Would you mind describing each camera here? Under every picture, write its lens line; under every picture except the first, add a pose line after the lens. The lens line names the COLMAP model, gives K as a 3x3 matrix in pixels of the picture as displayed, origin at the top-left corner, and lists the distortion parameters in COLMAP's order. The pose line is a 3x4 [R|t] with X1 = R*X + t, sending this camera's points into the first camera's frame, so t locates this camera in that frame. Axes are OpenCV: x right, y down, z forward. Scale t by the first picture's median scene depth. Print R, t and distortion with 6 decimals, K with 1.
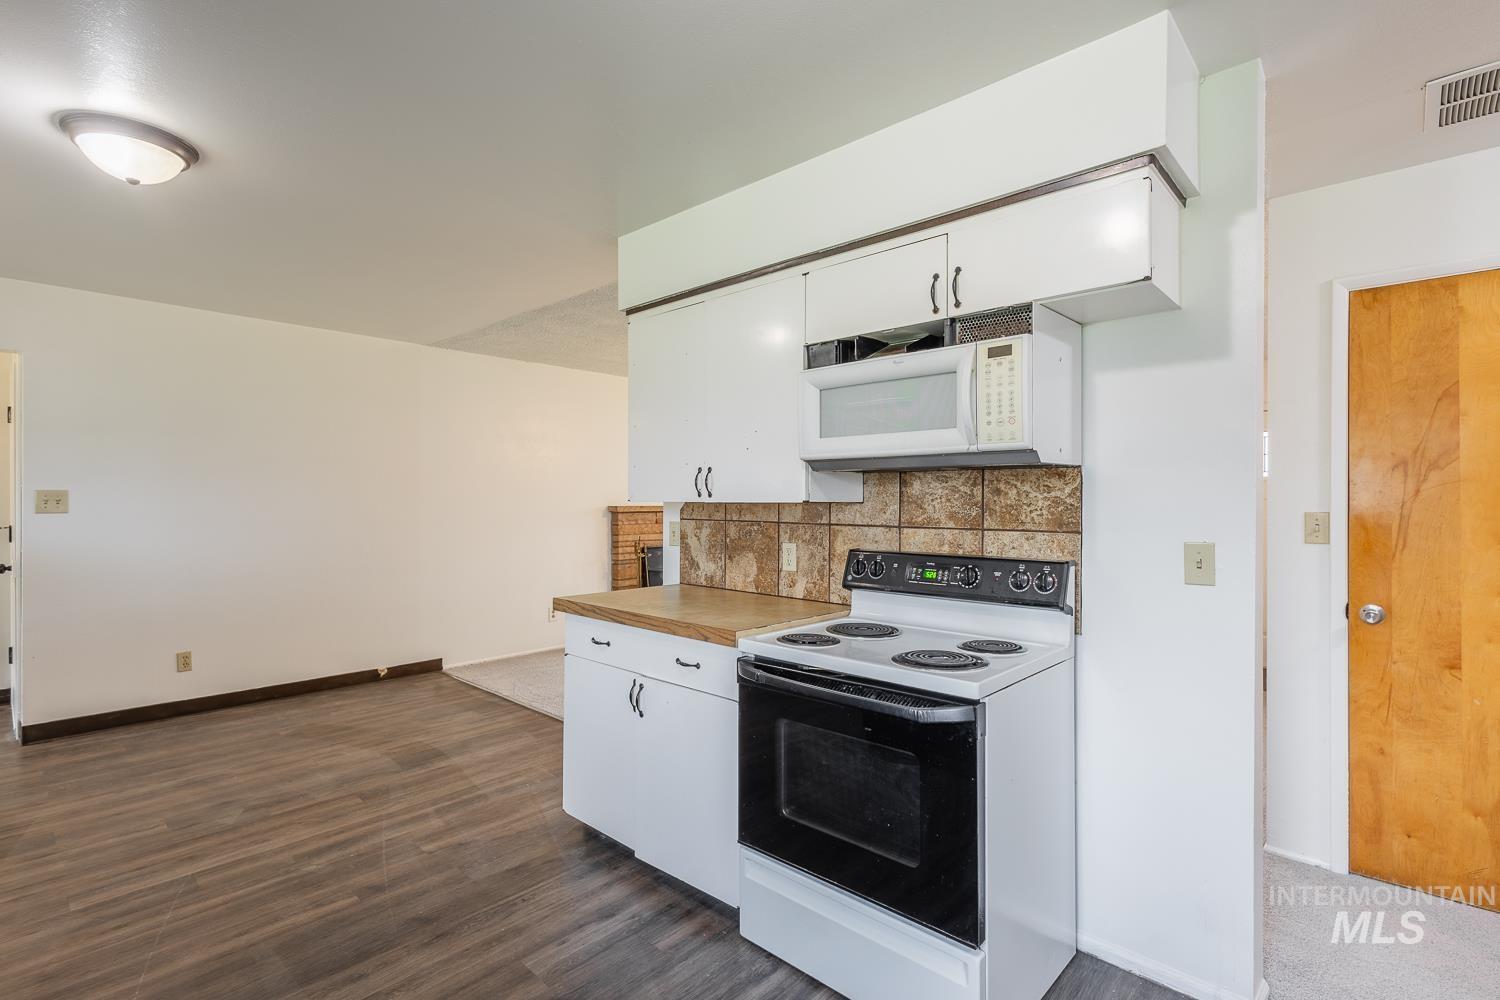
lens RADIAL K [[695.0, 0, 755.9], [0, 695.0, 499.0], [0, 0, 1]] dist [0.008742, -0.000764]
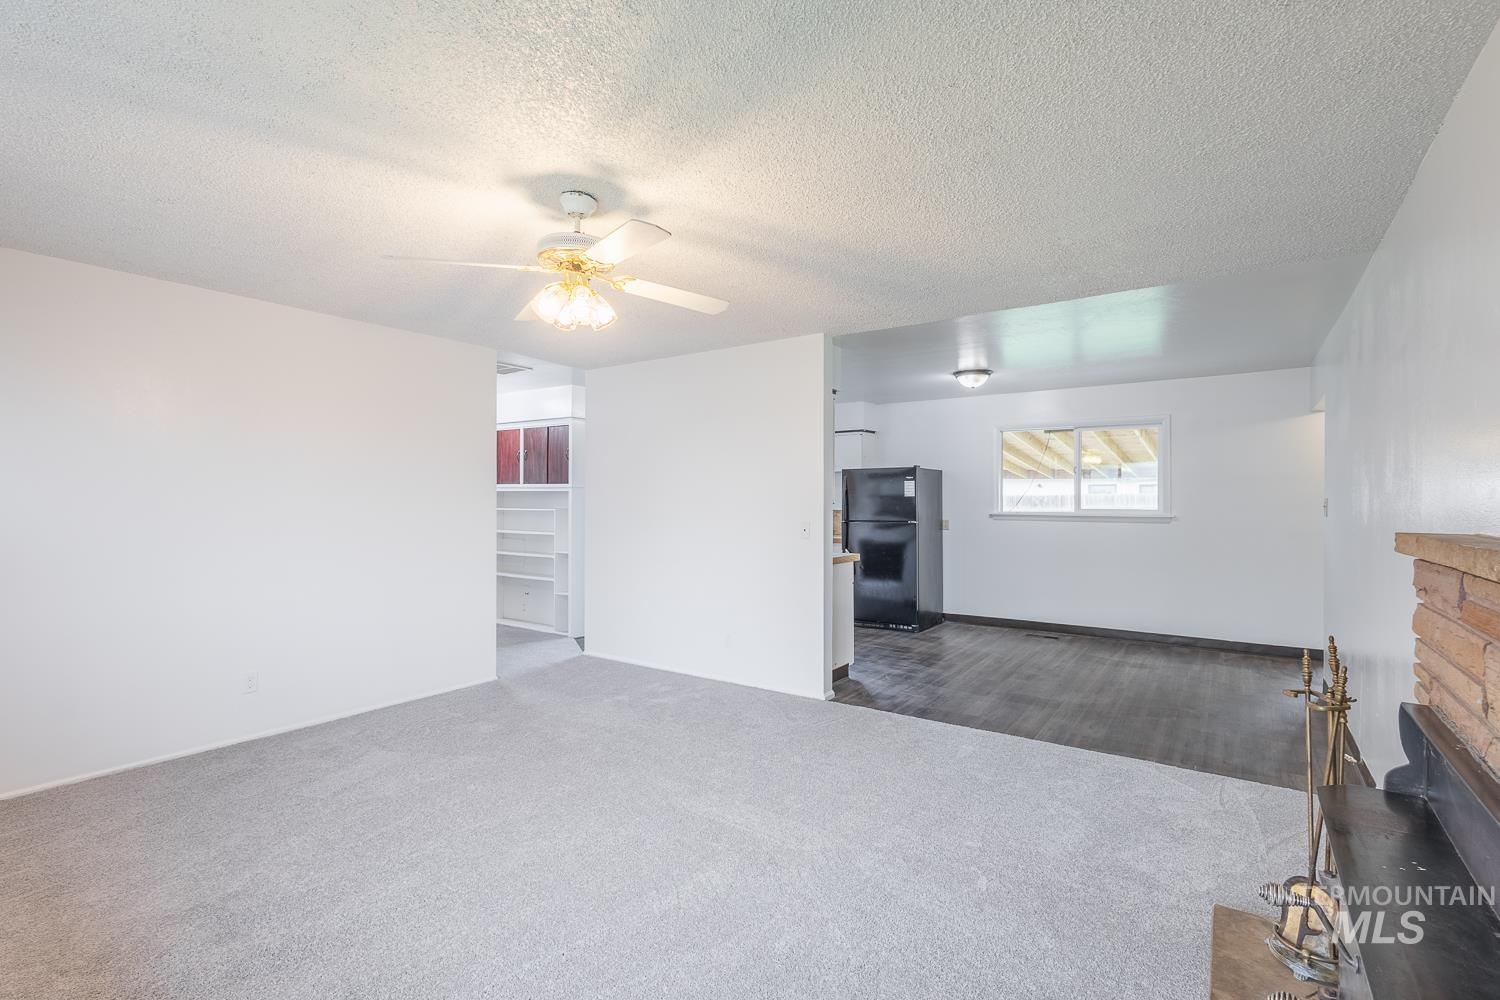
lens RADIAL K [[695.0, 0, 755.9], [0, 695.0, 499.0], [0, 0, 1]] dist [0.008742, -0.000764]
pose [[-0.989962, -0.004198, -0.141270, 0.148157], [-0.004604, 0.999986, 0.002552, -0.006196], [0.141257, 0.003176, -0.989968, 1.630311]]
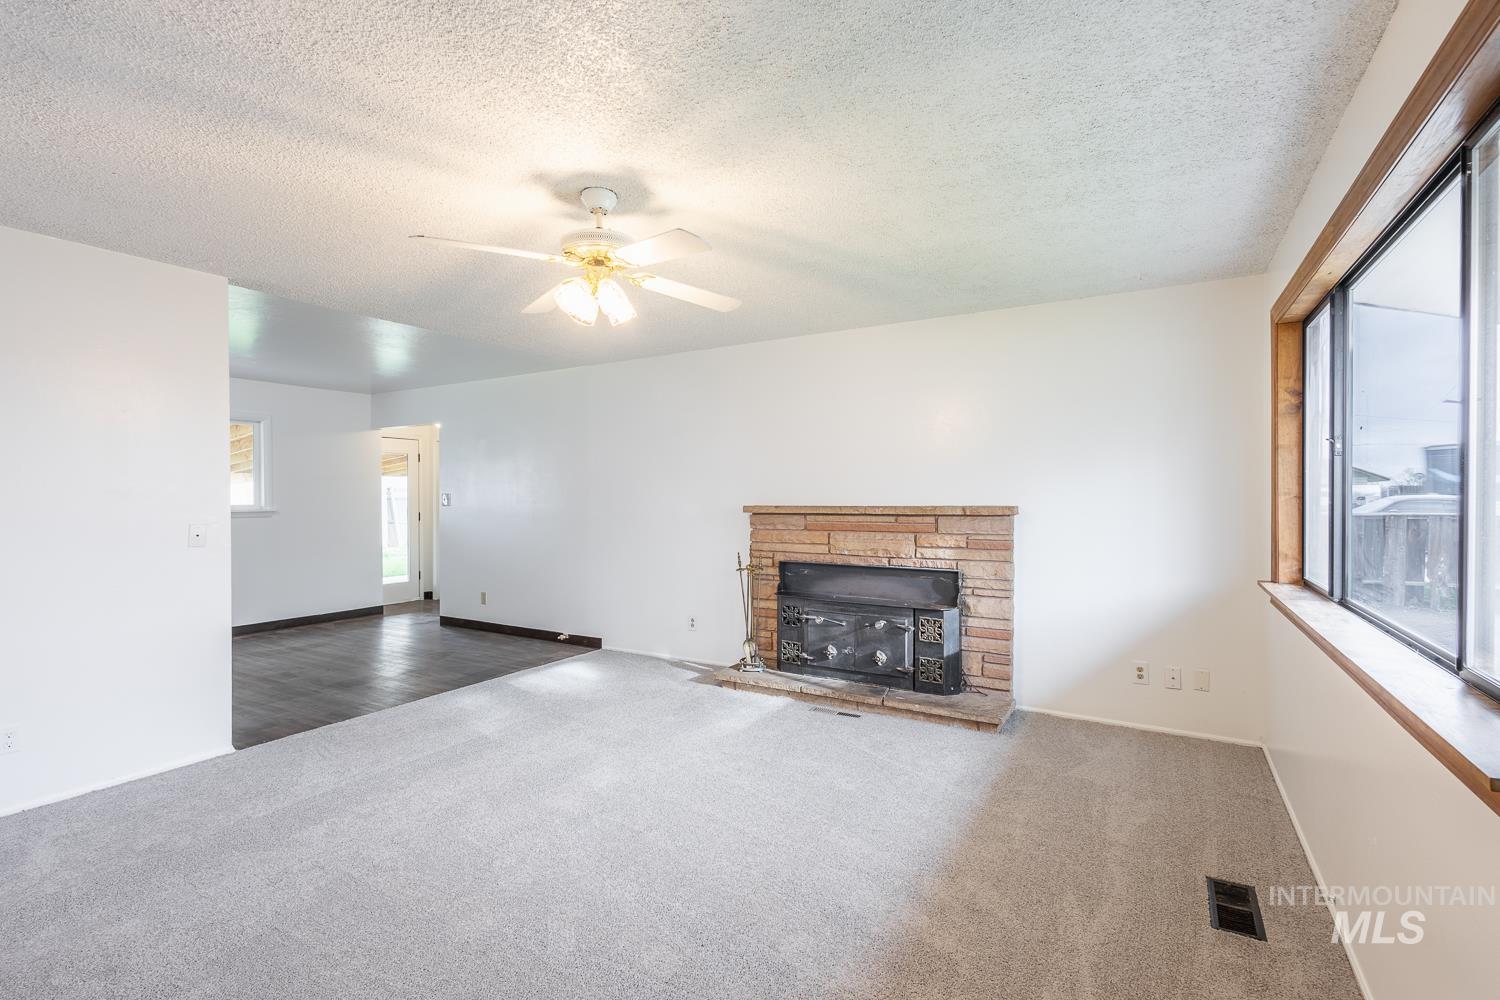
lens RADIAL K [[695.0, 0, 755.9], [0, 695.0, 499.0], [0, 0, 1]] dist [0.008742, -0.000764]
pose [[0.208778, 0.003270, -0.977958, 0.763863], [0.003057, 0.999987, 0.003996, -0.000802], [0.977958, -0.003824, 0.208765, 1.099136]]
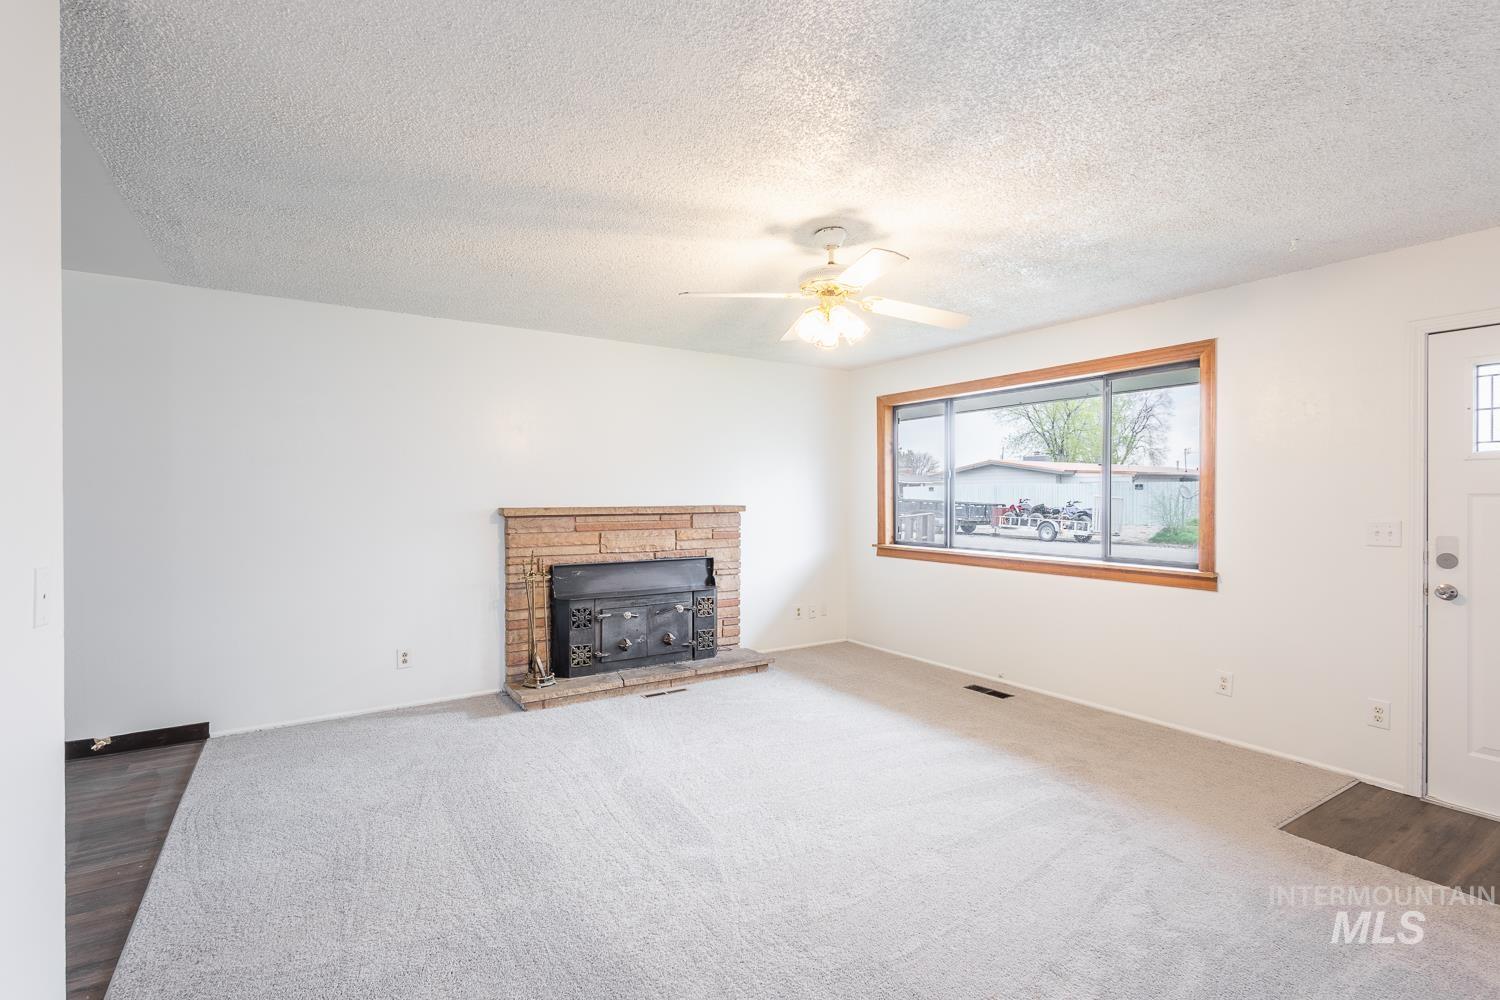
lens RADIAL K [[695.0, 0, 755.9], [0, 695.0, 499.0], [0, 0, 1]] dist [0.008742, -0.000764]
pose [[0.971939, 0.001830, -0.235224, 0.286145], [-0.000417, 0.999982, 0.006057, -0.004587], [0.235231, -0.005789, 0.971922, 0.475186]]
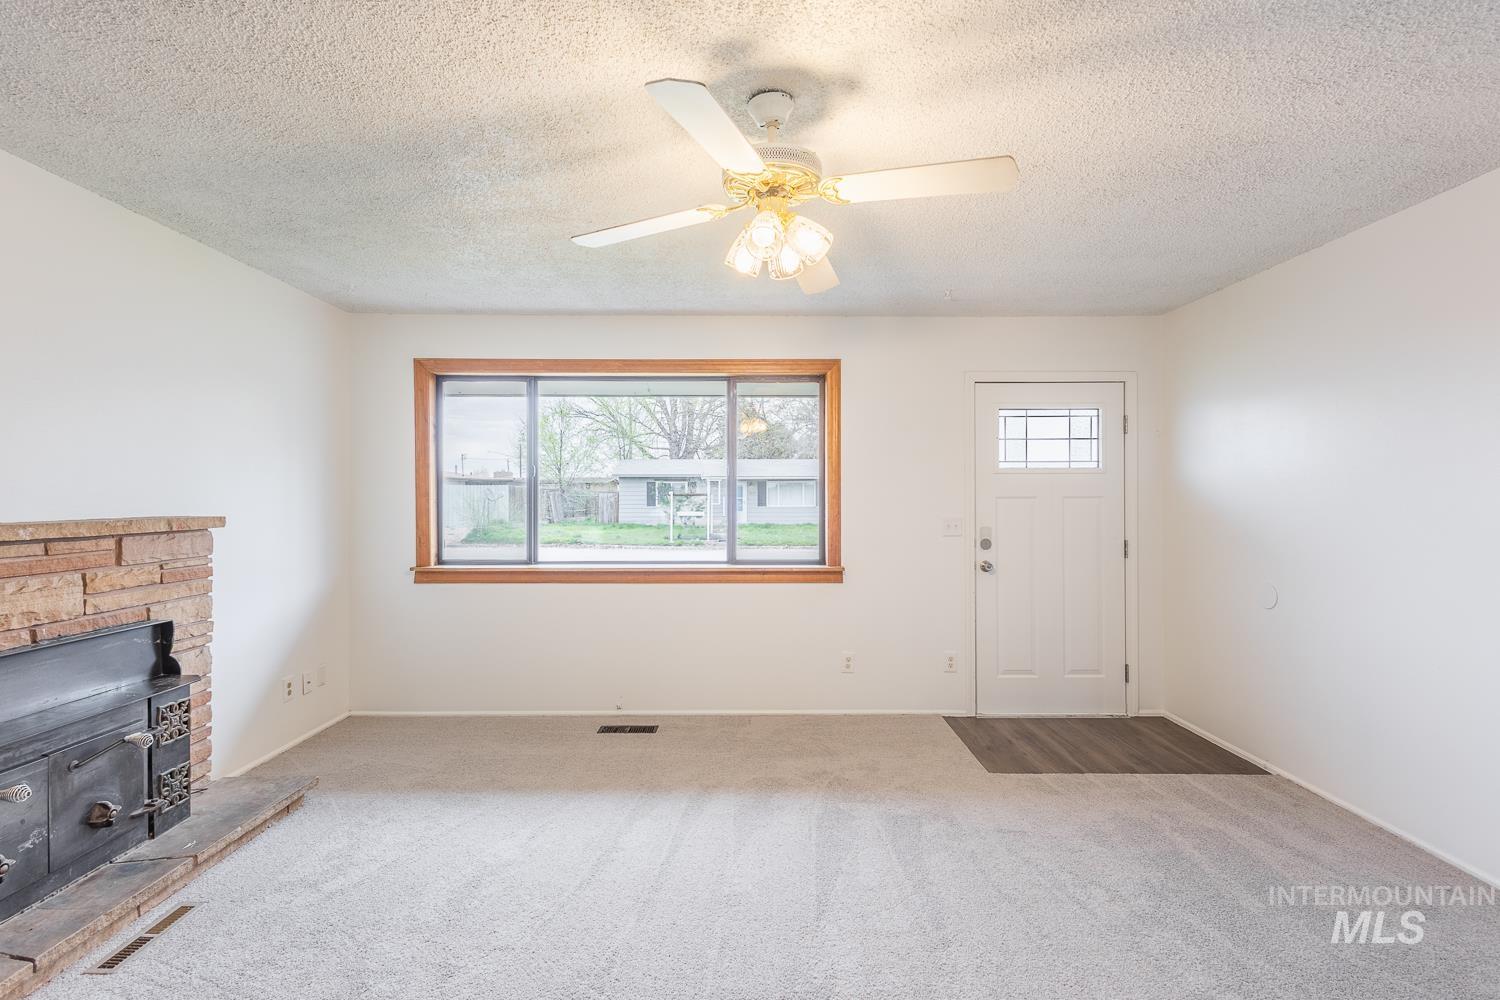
lens RADIAL K [[687.5, 0, 757.4], [0, 687.5, 499.3], [0, 0, 1]] dist [0.005969, -0.000742]
pose [[0.724931, -0.000469, 0.688822, -0.080335], [-0.001322, 0.999997, 0.002072, -0.004135], [-0.688821, -0.002413, 0.724928, 0.804049]]
